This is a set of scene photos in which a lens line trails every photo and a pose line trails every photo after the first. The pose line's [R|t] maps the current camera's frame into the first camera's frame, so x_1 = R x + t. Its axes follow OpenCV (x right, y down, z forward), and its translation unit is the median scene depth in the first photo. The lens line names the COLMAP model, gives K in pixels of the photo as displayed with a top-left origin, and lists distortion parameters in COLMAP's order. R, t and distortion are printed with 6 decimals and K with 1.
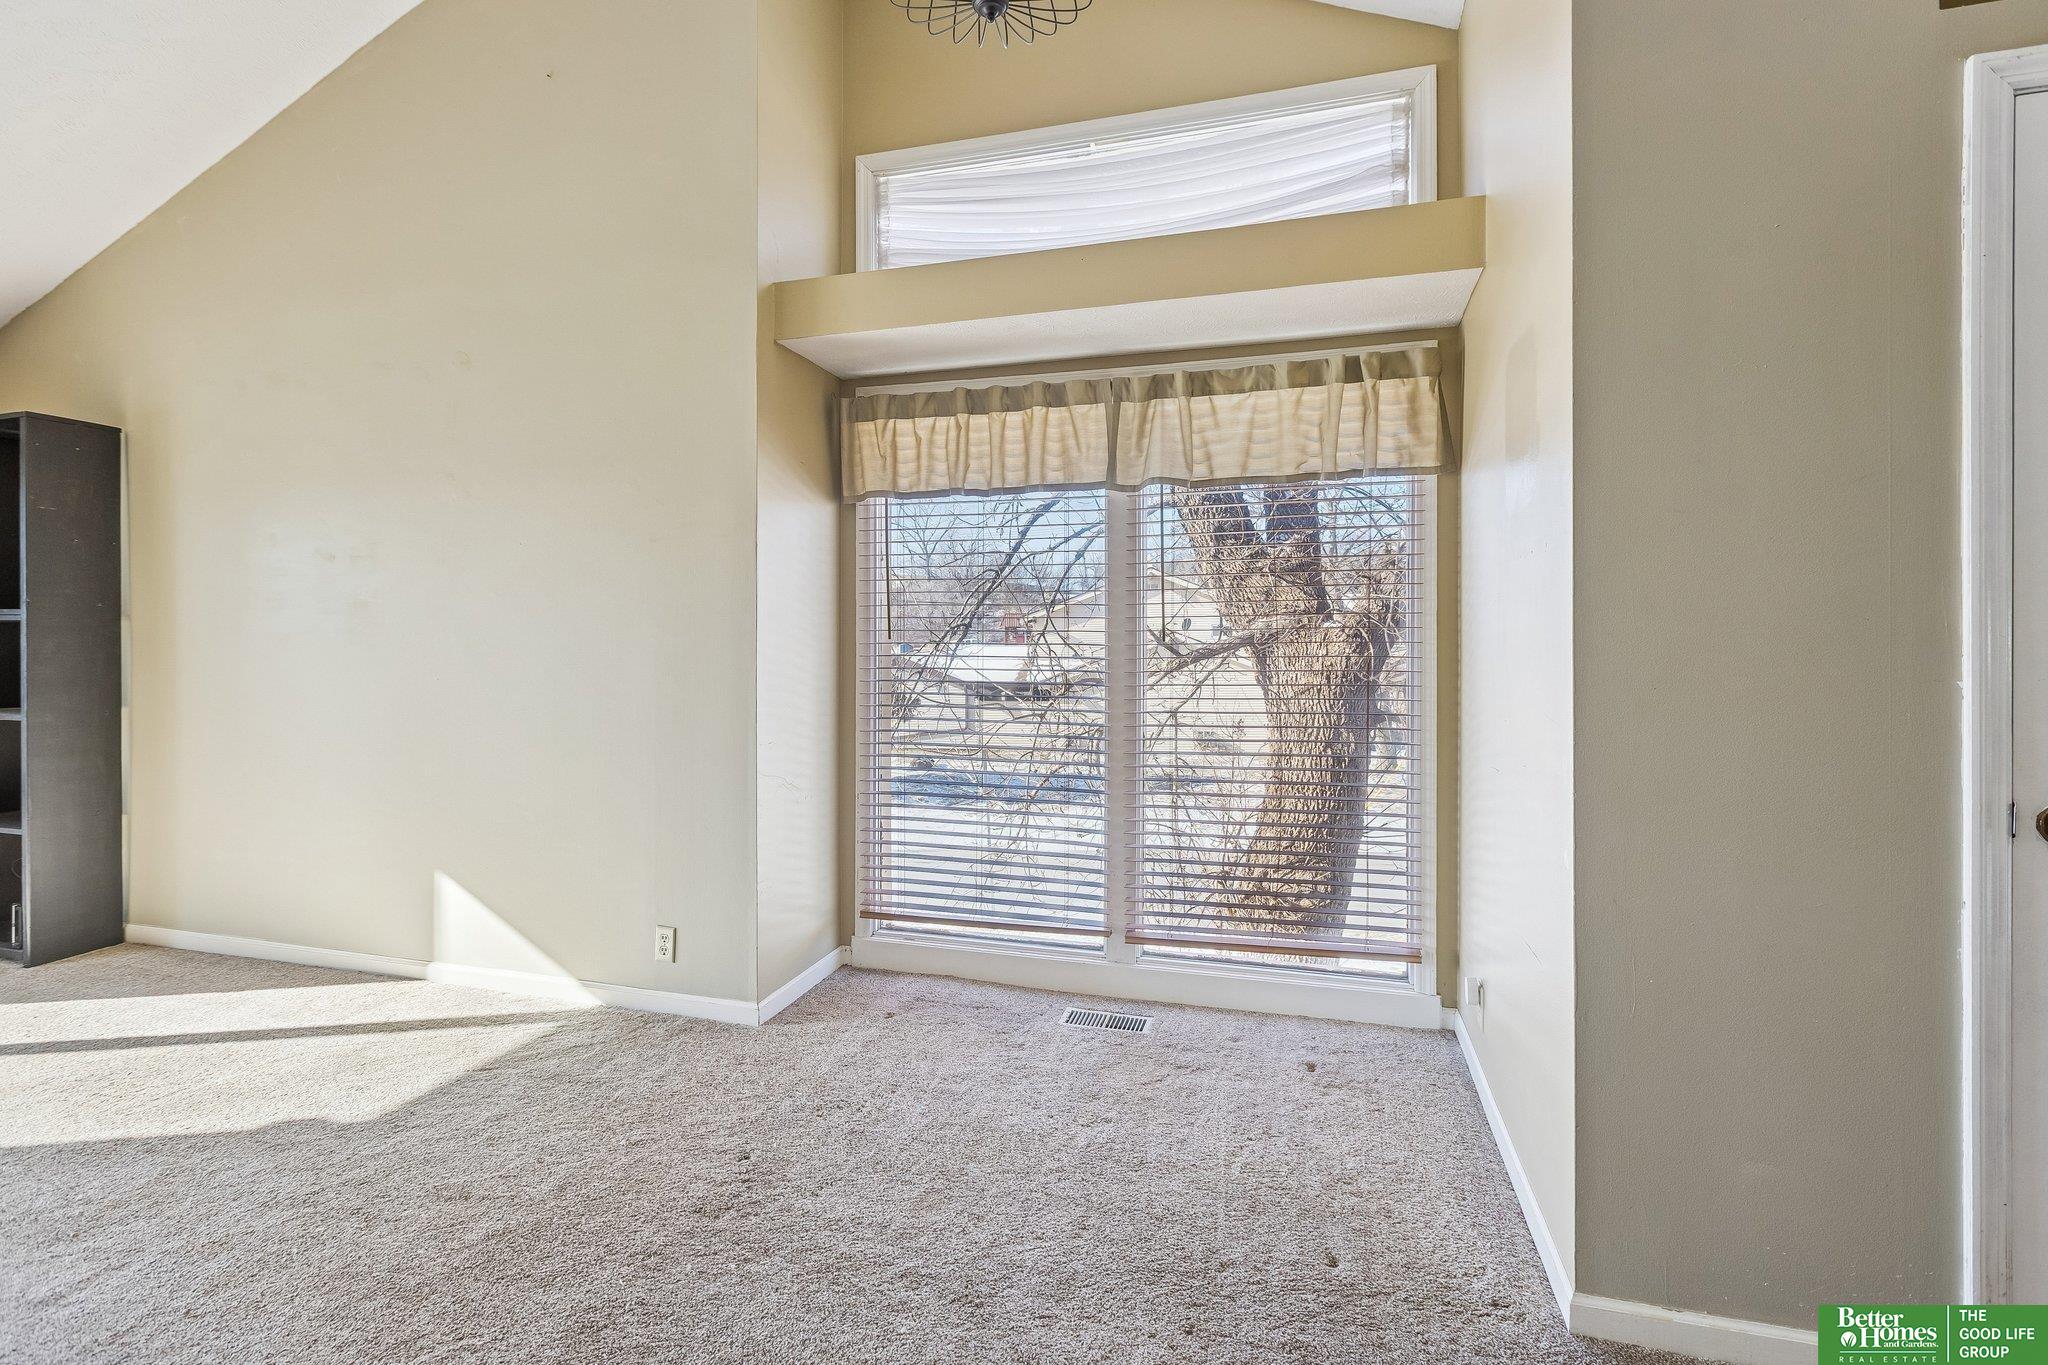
lens RADIAL K [[915.3, 0, 1027.7], [0, 915.3, 648.8], [0, 0, 1]] dist [-0.004347, 0.000333]
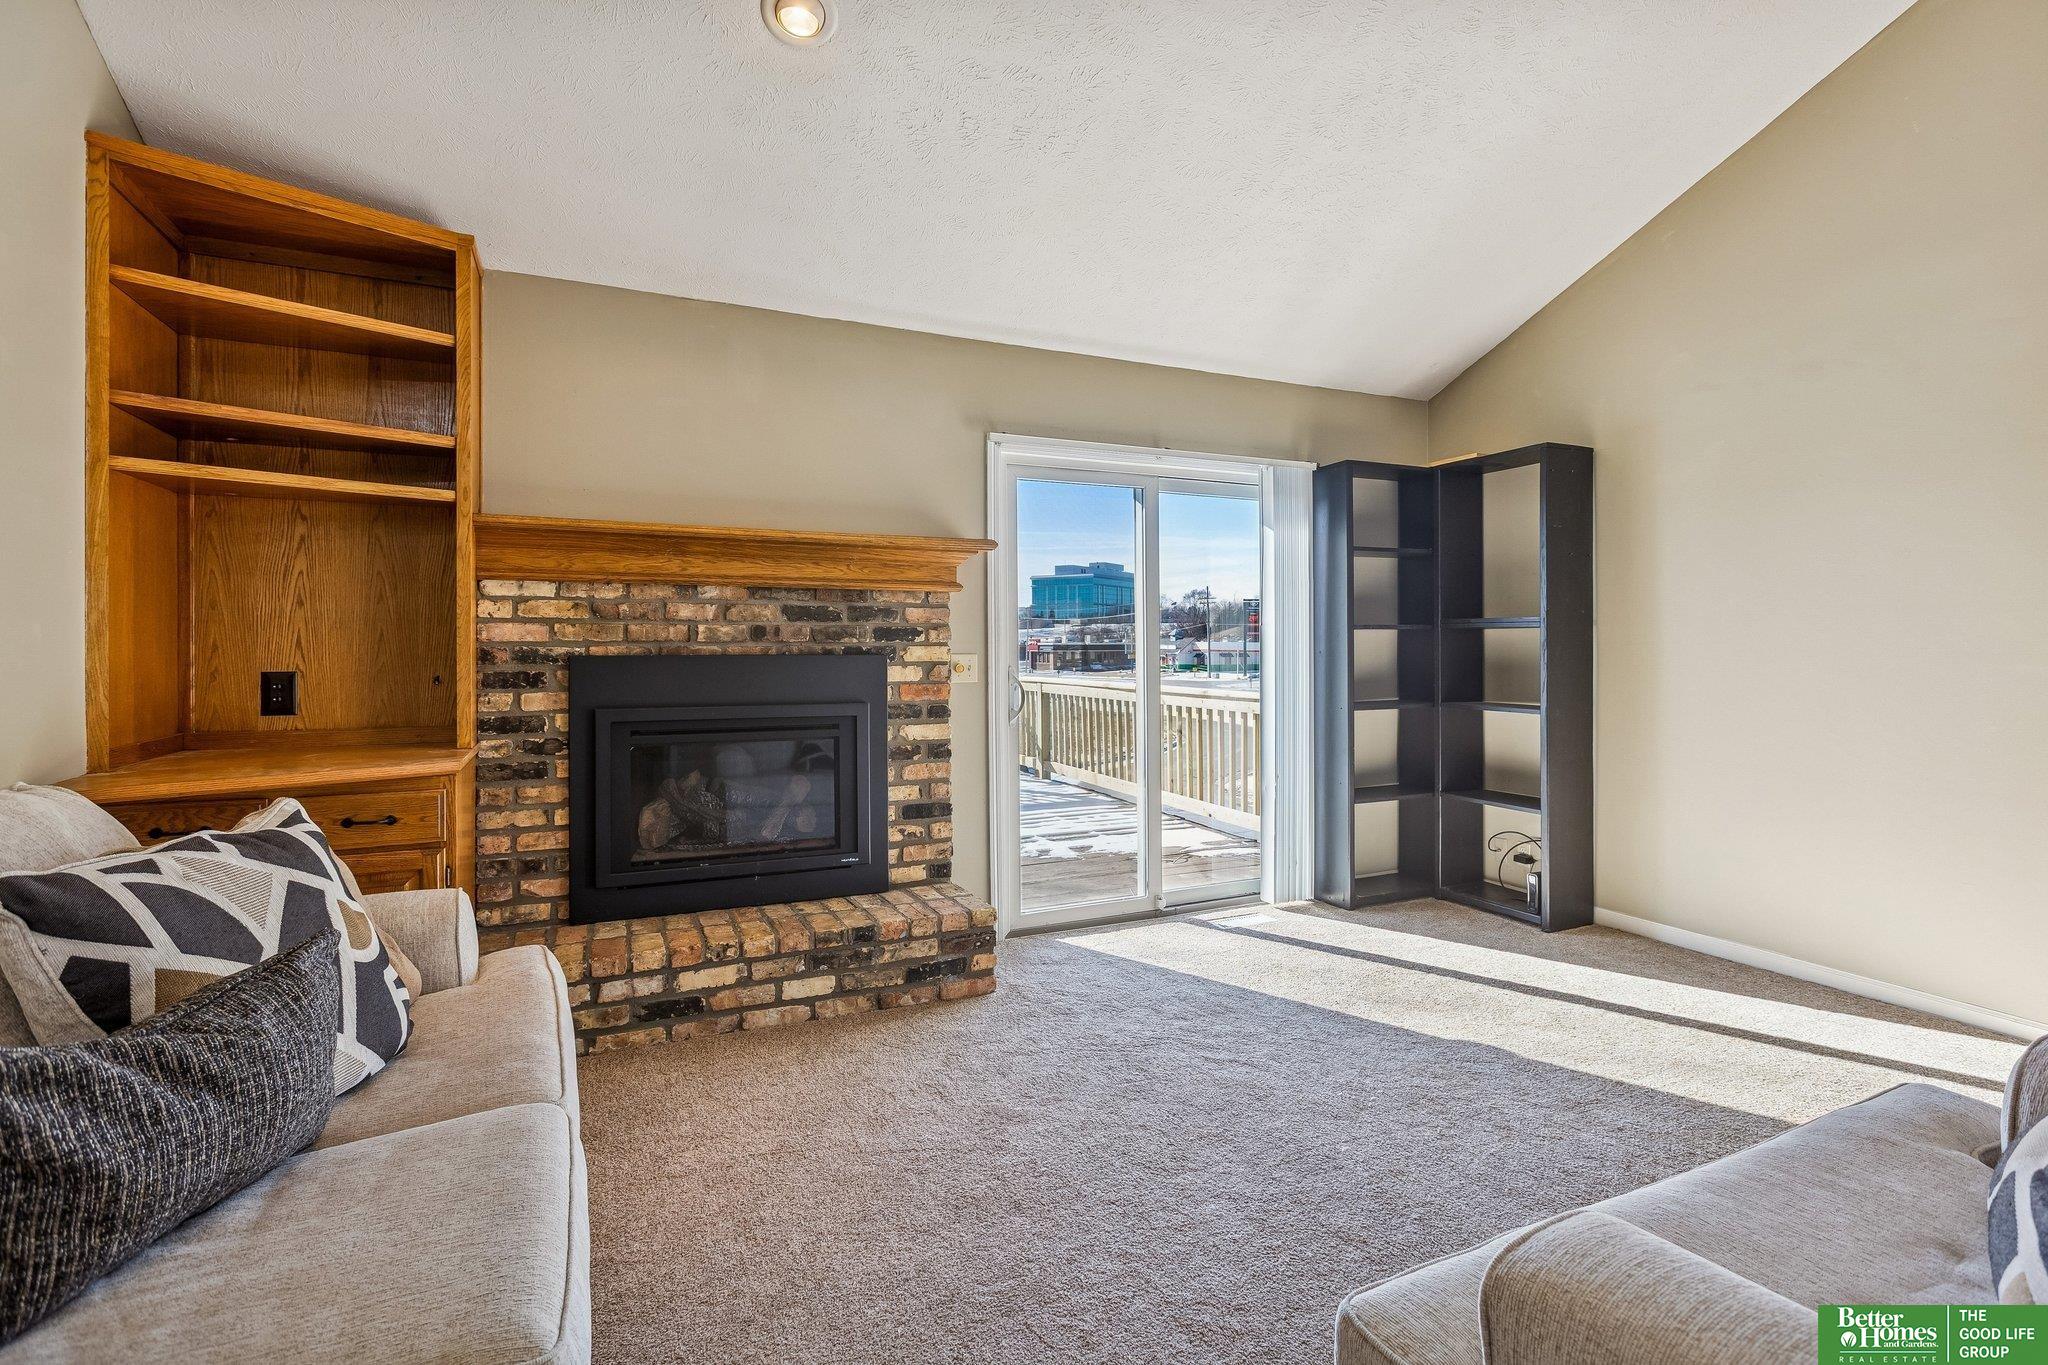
lens RADIAL K [[975.4, 0, 1053.9], [0, 975.4, 657.8], [0, 0, 1]] dist [-0.000377, -0.000780]
pose [[0.641044, 0.001690, -0.767502, -0.599575], [0.003846, 0.999978, 0.005414, -0.002536], [0.767494, -0.006422, 0.641024, -0.269382]]
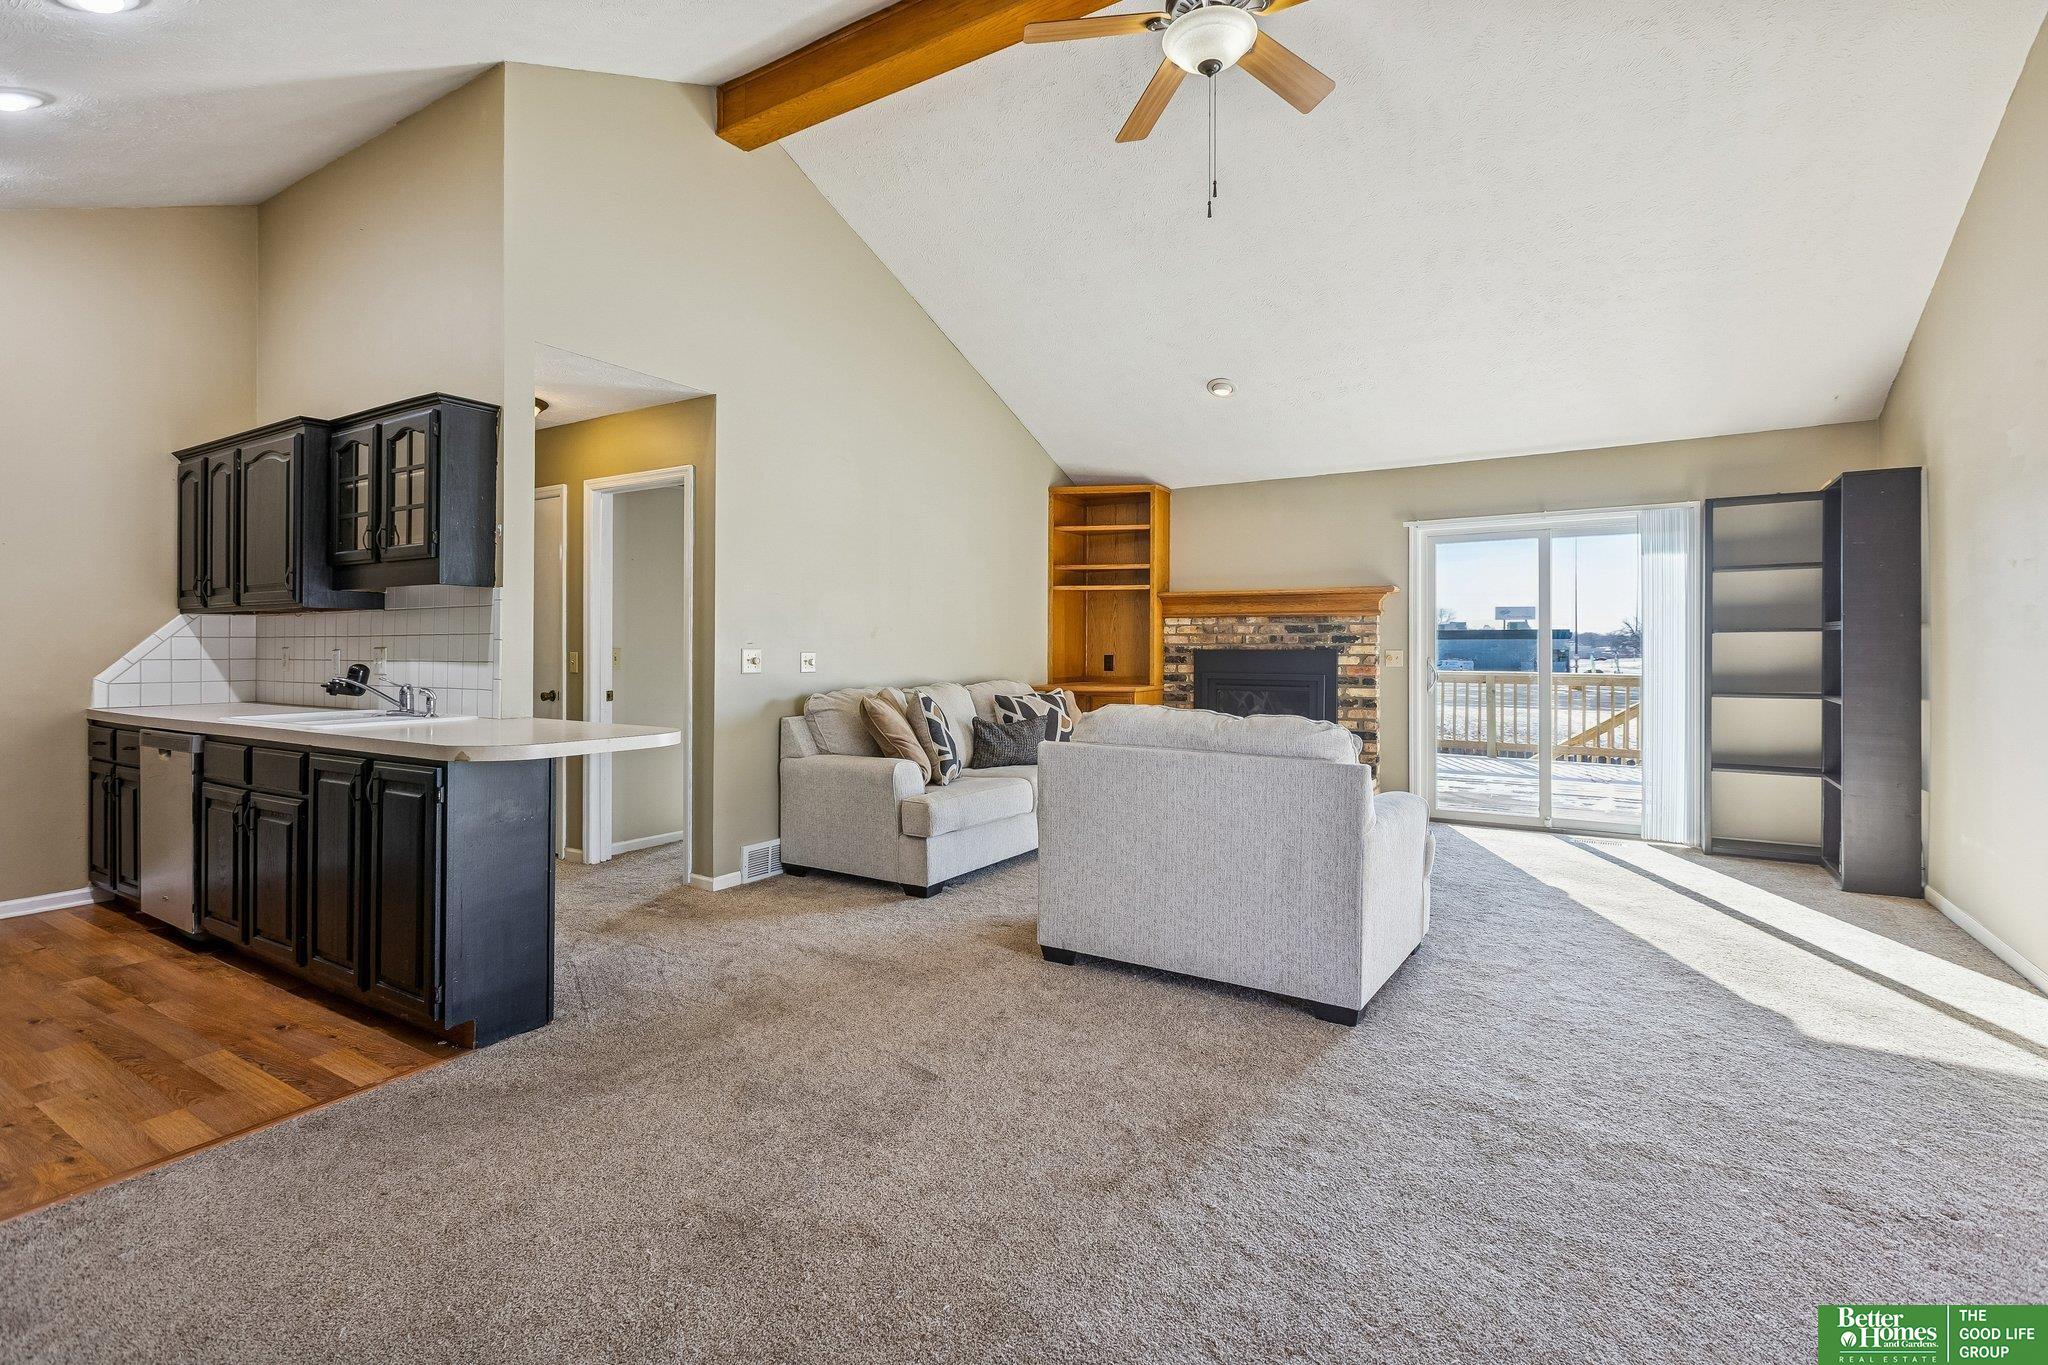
lens RADIAL K [[915.3, 0, 1013.0], [0, 915.3, 663.3], [0, 0, 1]] dist [-0.004347, 0.000333]
pose [[-0.312399, 0.012535, -0.949868, 0.580047], [-0.003193, 0.999893, 0.014245, 0.002144], [0.949945, 0.007483, -0.312326, 0.282017]]
